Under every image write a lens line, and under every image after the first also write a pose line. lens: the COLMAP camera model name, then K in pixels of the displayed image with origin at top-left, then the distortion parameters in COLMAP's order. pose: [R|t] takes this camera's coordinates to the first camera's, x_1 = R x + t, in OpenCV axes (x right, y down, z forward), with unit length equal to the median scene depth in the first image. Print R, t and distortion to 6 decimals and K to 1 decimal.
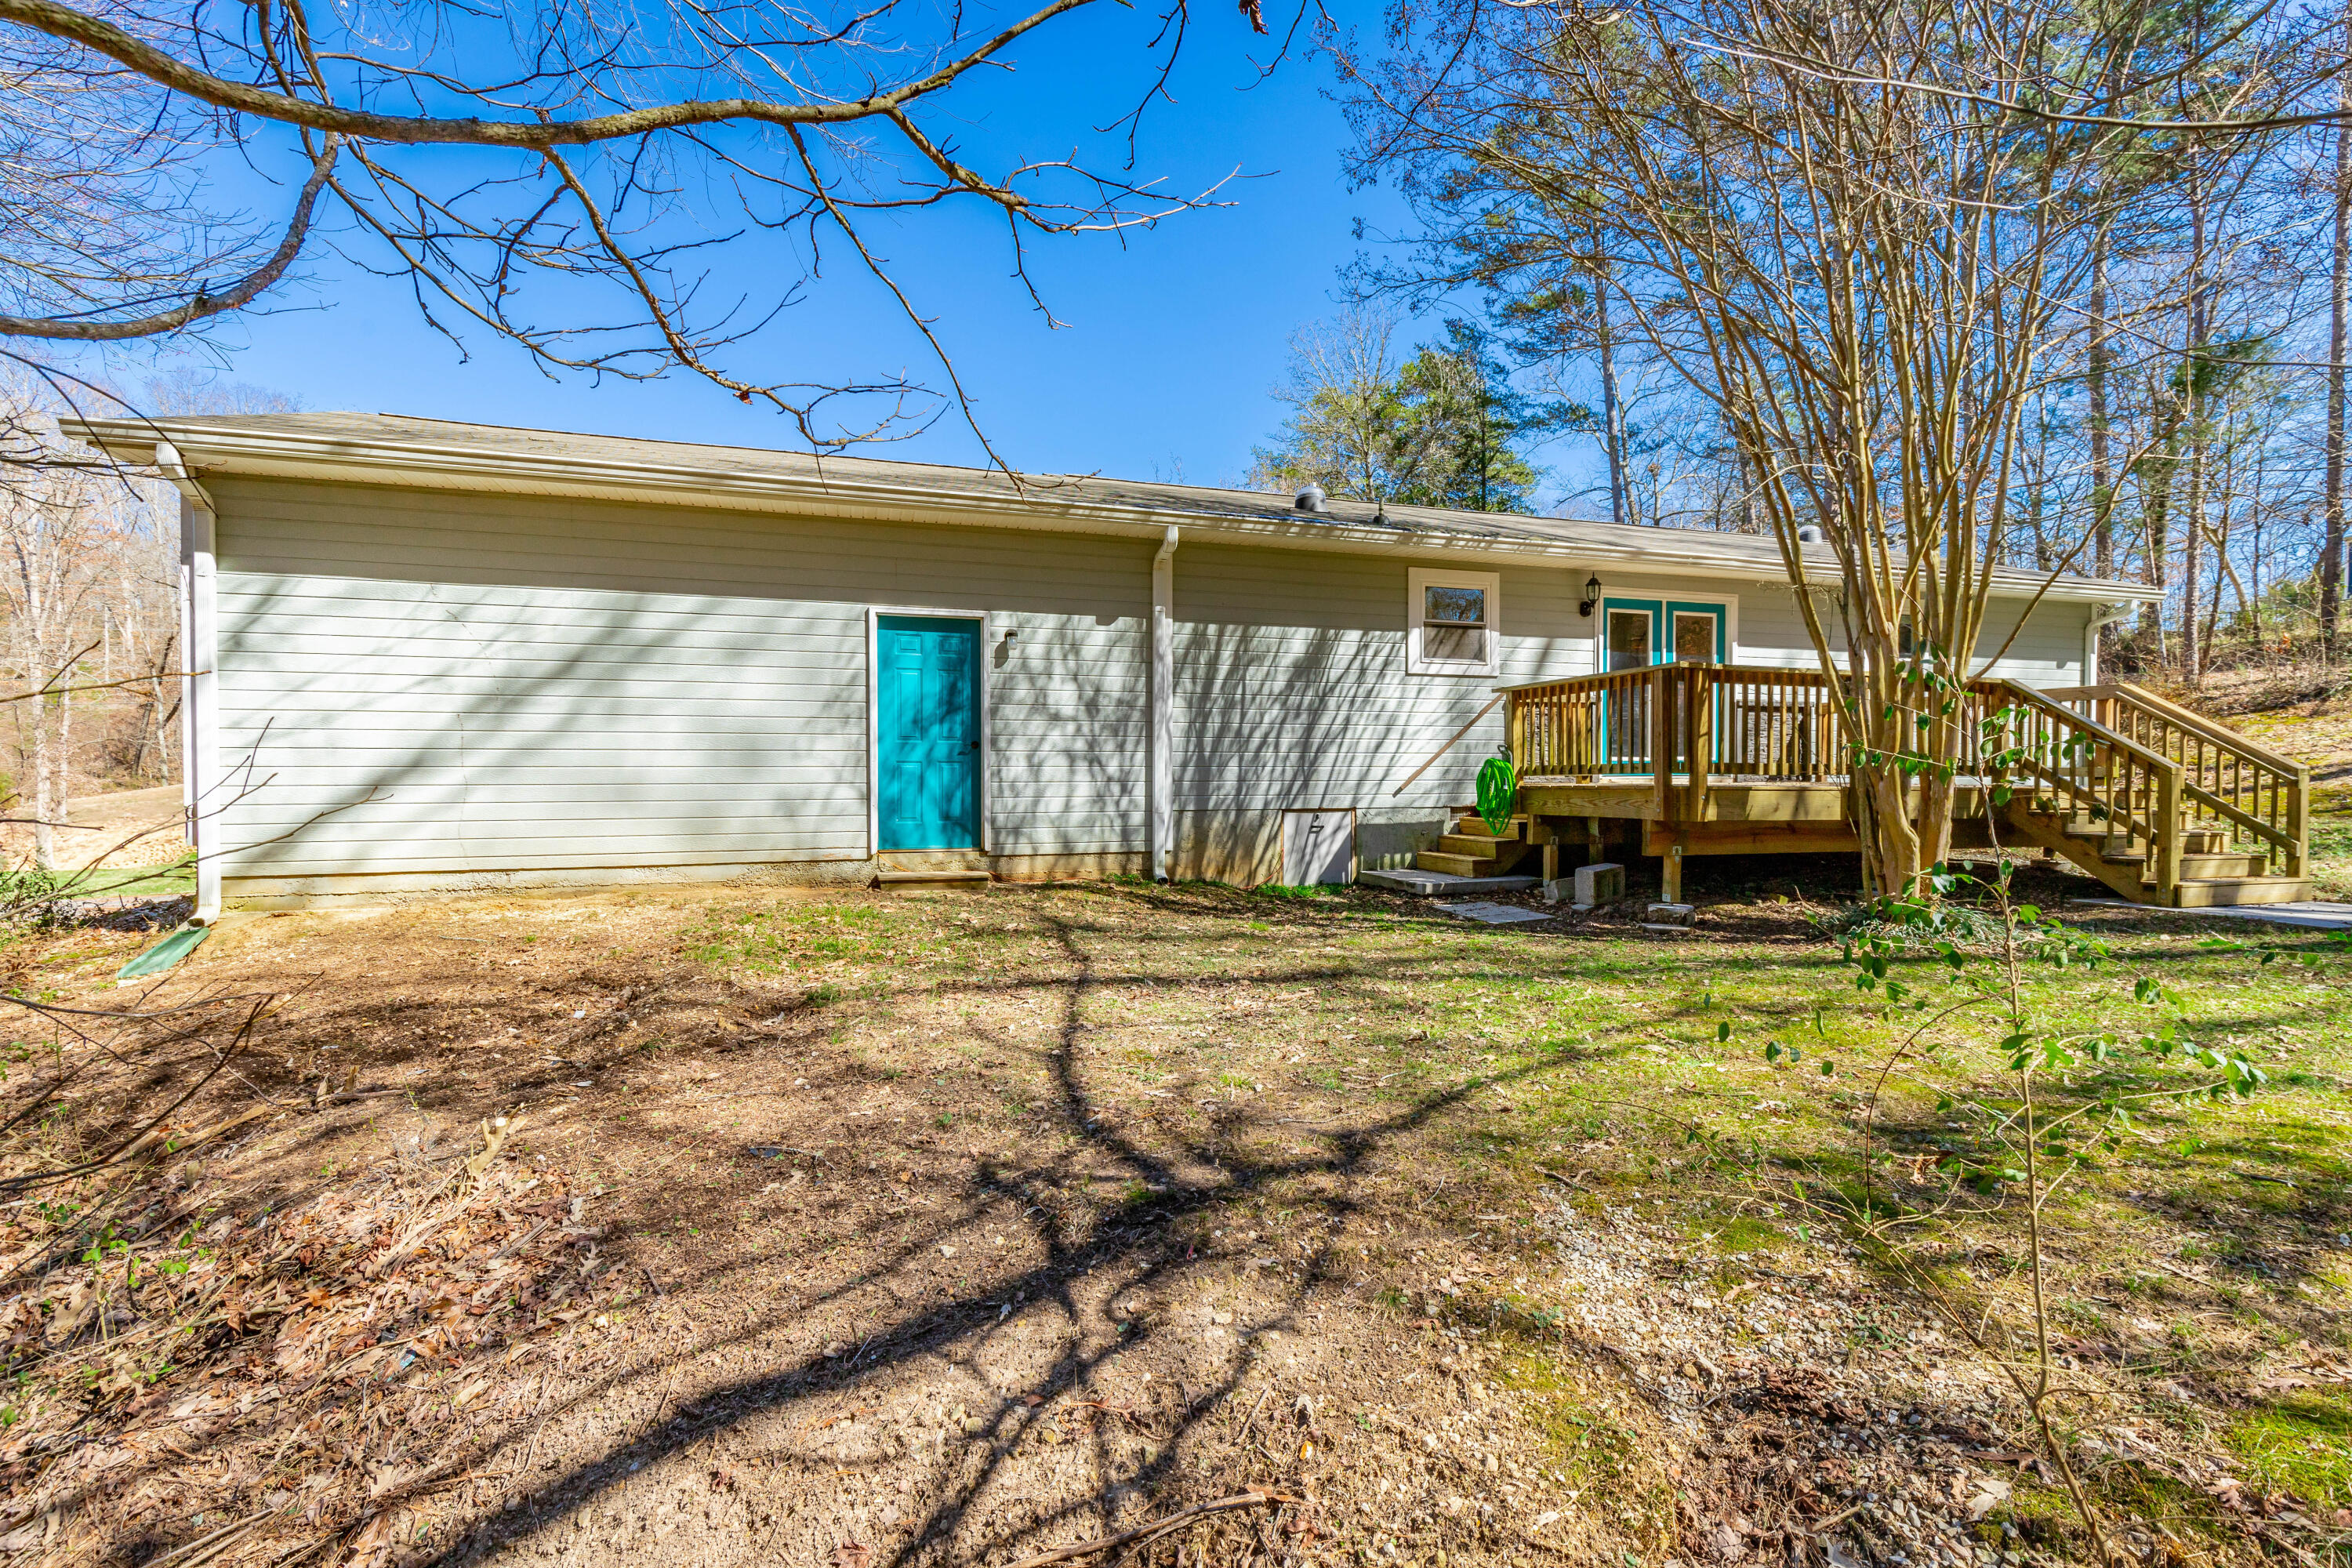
lens RADIAL K [[1075.0, 0, 1176.0], [0, 1075.0, 784.0], [0, 0, 1]] dist [0.002536, 0.000141]
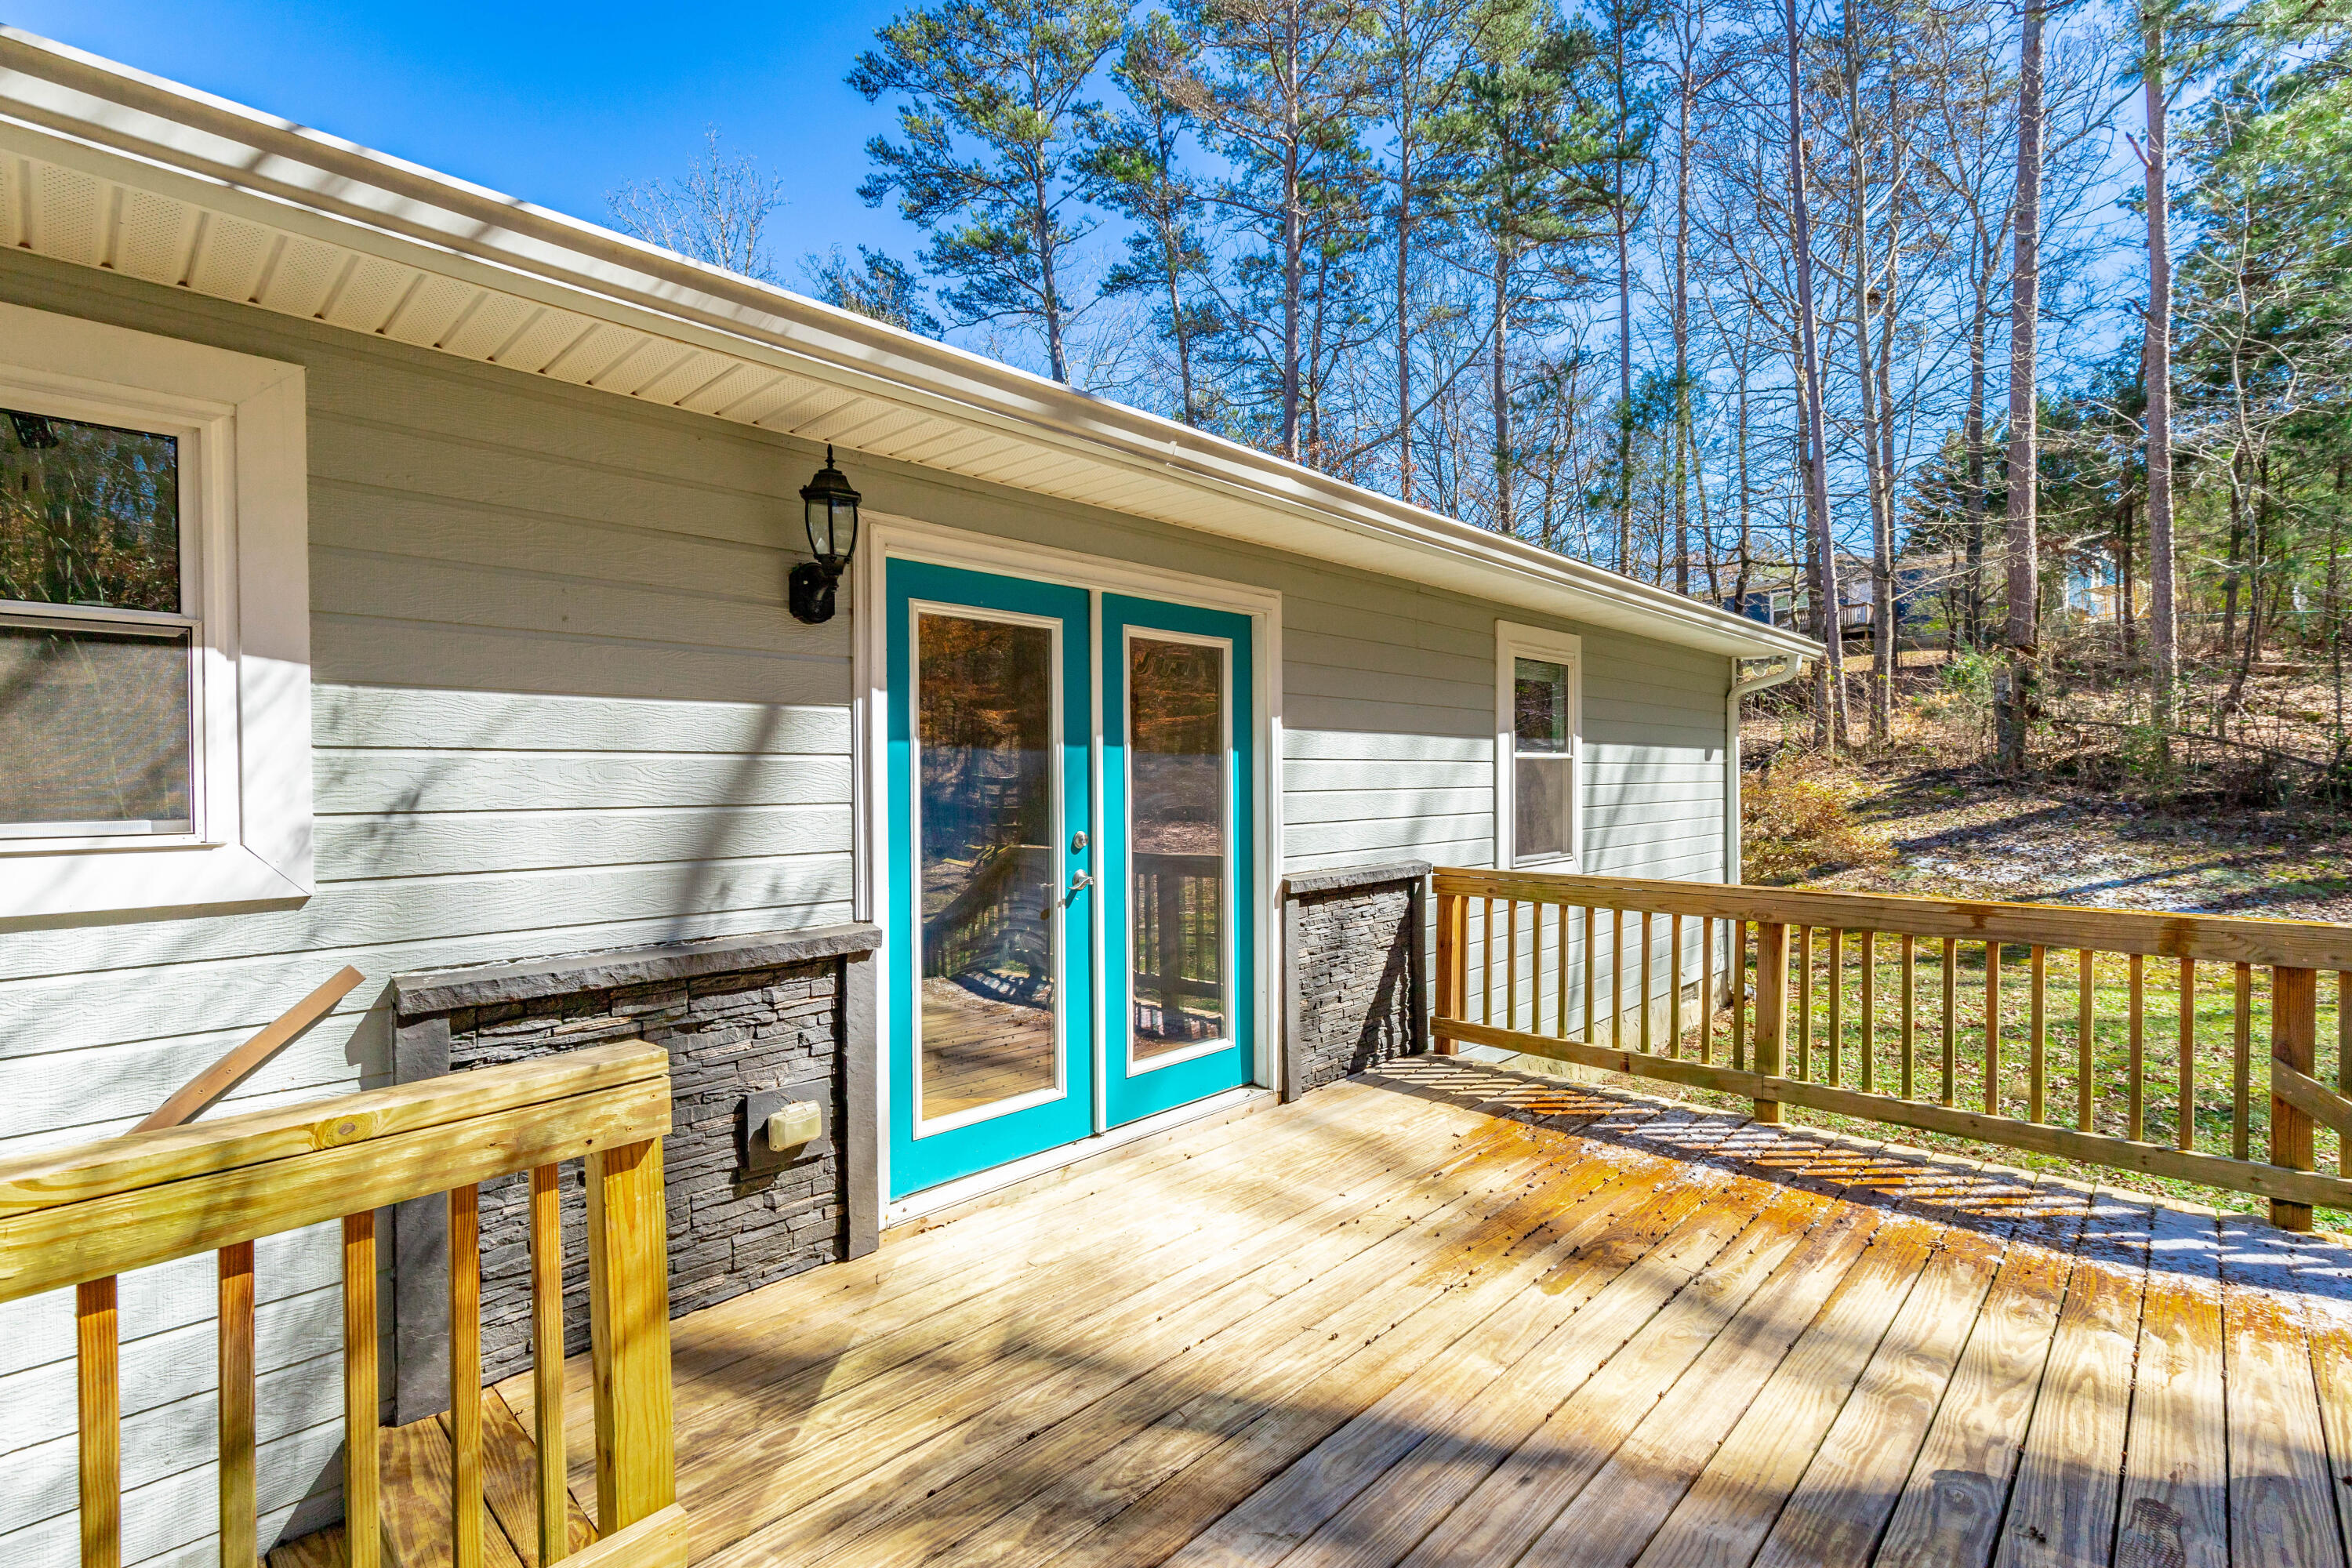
lens RADIAL K [[1075.0, 0, 1176.0], [0, 1075.0, 784.0], [0, 0, 1]] dist [0.002536, 0.000141]
pose [[0.889737, -0.006863, 0.456421, 0.098844], [0.011212, 0.999914, -0.006820, -0.033152], [-0.456335, 0.011185, 0.889738, 0.212101]]
